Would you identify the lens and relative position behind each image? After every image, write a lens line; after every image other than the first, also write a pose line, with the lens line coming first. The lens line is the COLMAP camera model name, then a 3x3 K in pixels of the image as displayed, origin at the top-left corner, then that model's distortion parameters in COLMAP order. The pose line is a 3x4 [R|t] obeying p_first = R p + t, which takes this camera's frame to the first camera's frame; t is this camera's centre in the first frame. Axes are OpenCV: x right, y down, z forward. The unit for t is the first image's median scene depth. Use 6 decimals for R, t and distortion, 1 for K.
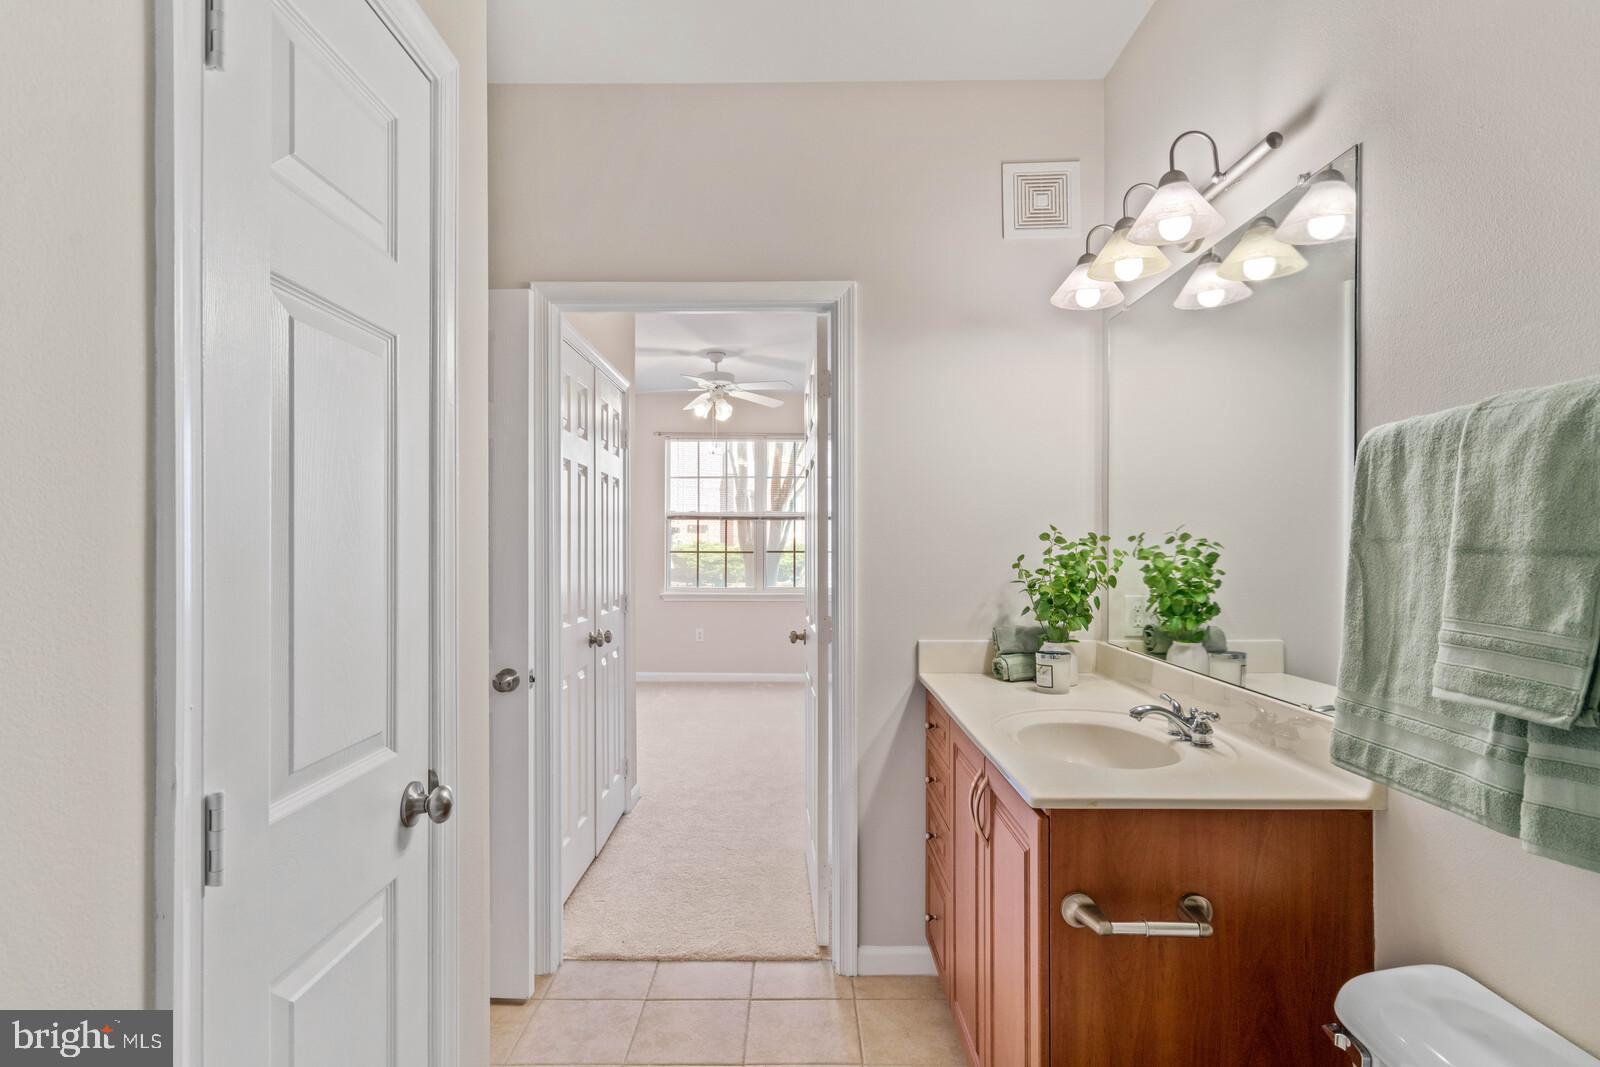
lens RADIAL K [[823.3, 0, 793.7], [0, 823.3, 542.1], [0, 0, 1]] dist [-0.000194, -0.000041]
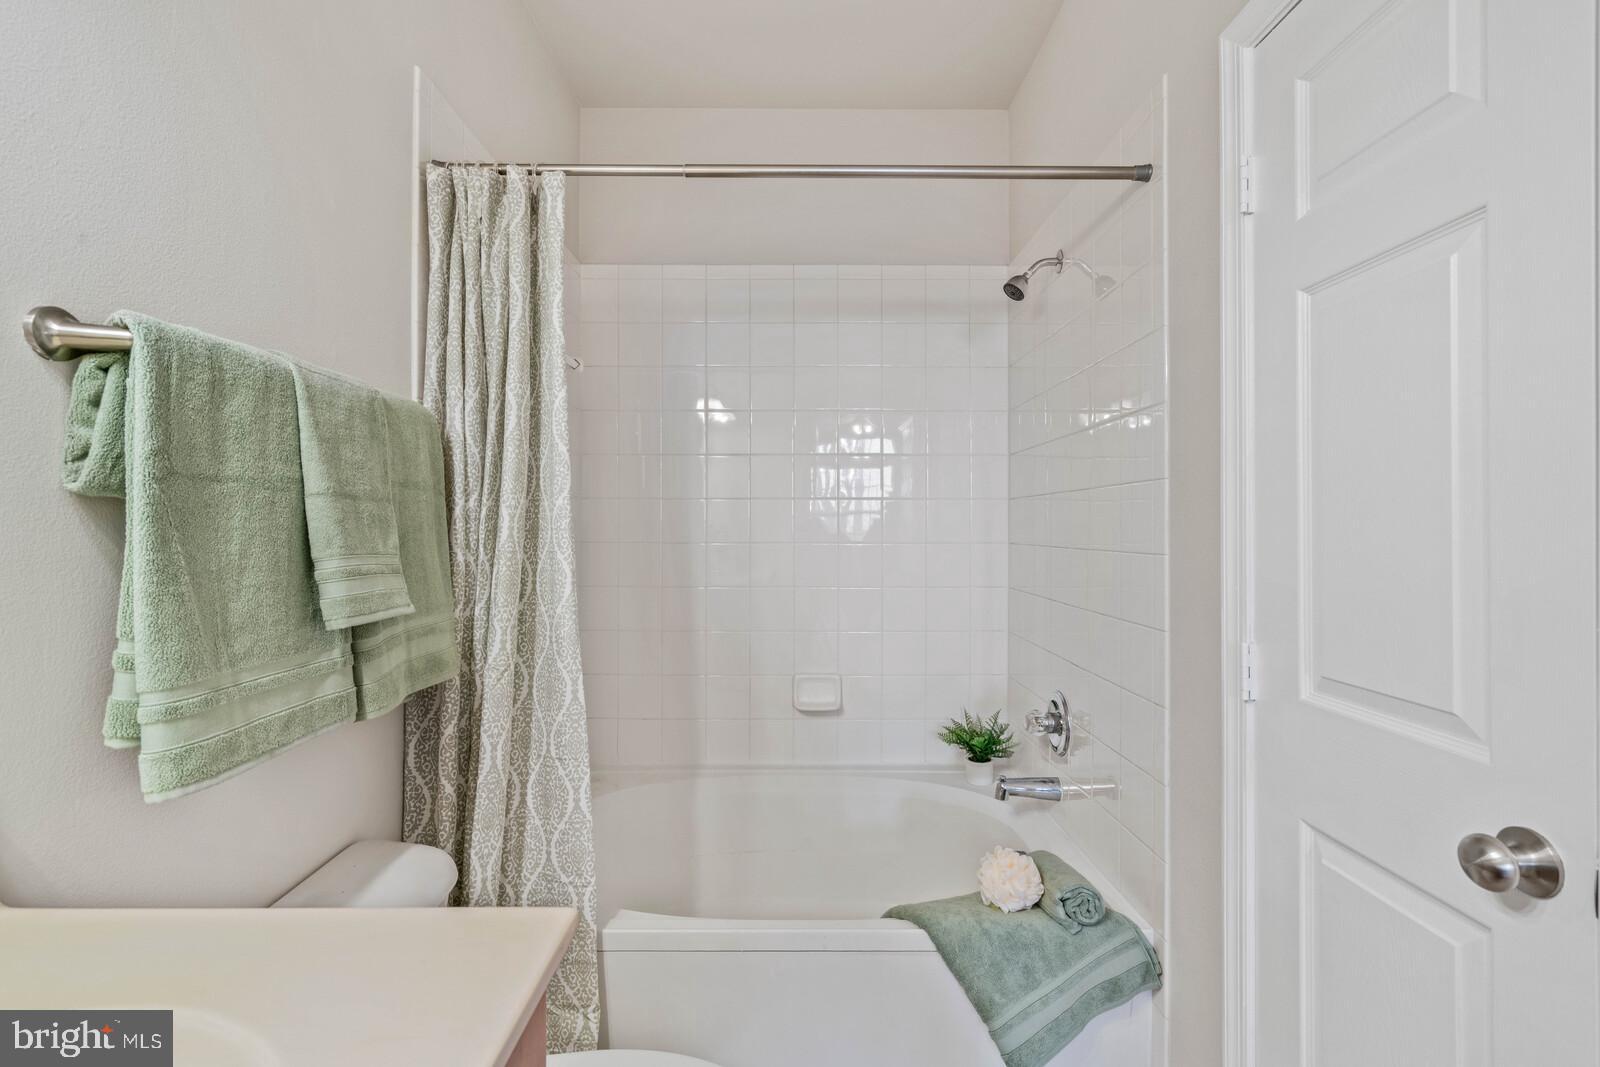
lens RADIAL K [[743.6, 0, 798.4], [0, 743.6, 525.6], [0, 0, 1]] dist [-0.008598, 0.000525]
pose [[-0.999890, -0.000812, -0.014839, 0.165288], [-0.000800, 0.999999, -0.000881, 0.045251], [0.014840, -0.000869, -0.999890, 1.770793]]
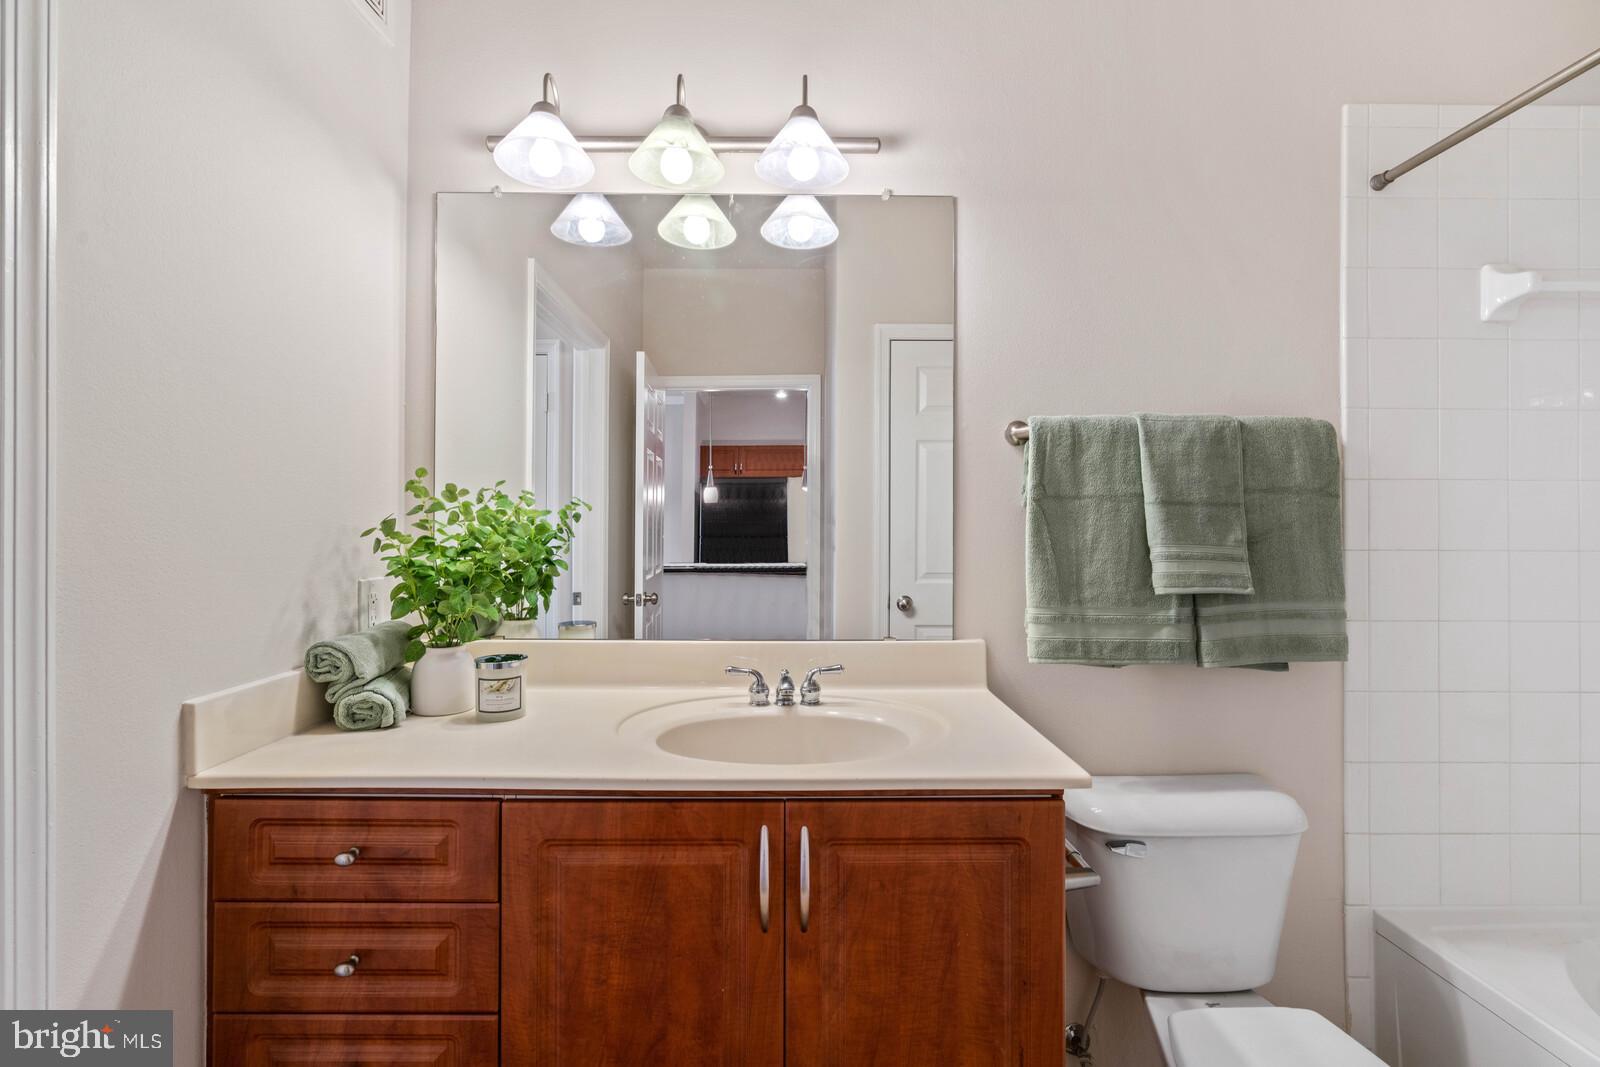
lens RADIAL K [[743.6, 0, 798.4], [0, 743.6, 525.6], [0, 0, 1]] dist [-0.008598, 0.000525]
pose [[-0.010011, 0.004015, 0.999942, -0.588848], [-0.002147, 0.999990, -0.004037, 0.054751], [-0.999948, -0.002187, -0.010002, 1.527028]]
